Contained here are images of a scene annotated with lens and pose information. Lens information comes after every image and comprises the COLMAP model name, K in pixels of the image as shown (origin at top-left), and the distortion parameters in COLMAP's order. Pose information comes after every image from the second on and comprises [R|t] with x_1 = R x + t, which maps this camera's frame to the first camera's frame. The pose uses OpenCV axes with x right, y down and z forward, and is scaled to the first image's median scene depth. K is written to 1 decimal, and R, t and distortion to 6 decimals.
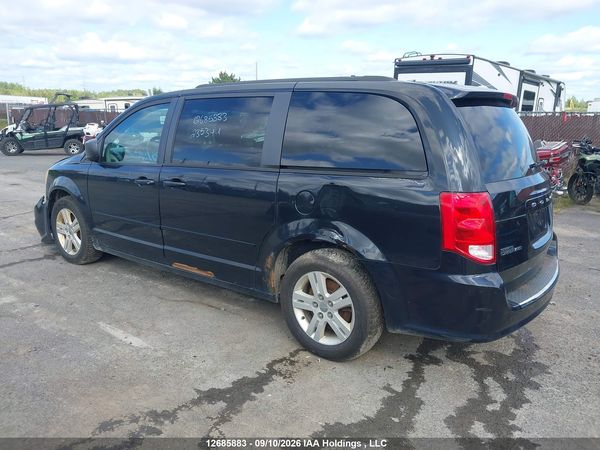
lens RADIAL K [[480.7, 0, 301.7], [0, 480.7, 211.2], [0, 0, 1]] dist [0.054038, -0.084282]
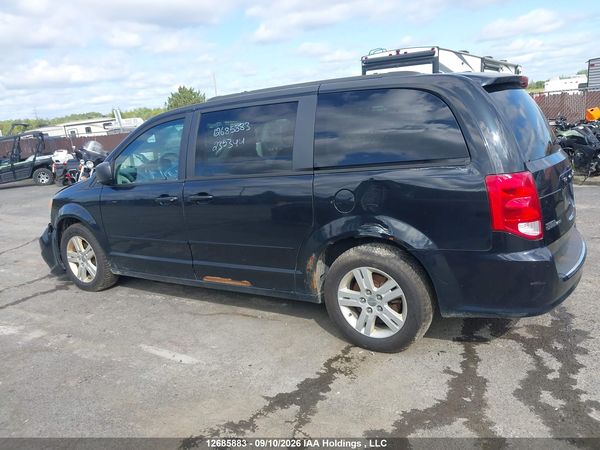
lens RADIAL K [[480.7, 0, 301.7], [0, 480.7, 211.2], [0, 0, 1]] dist [0.054038, -0.084282]
pose [[0.992342, -0.108077, 0.059805, -0.135535], [0.108647, 0.994060, -0.006350, 0.000136], [-0.058763, 0.012799, 0.998190, -0.010807]]
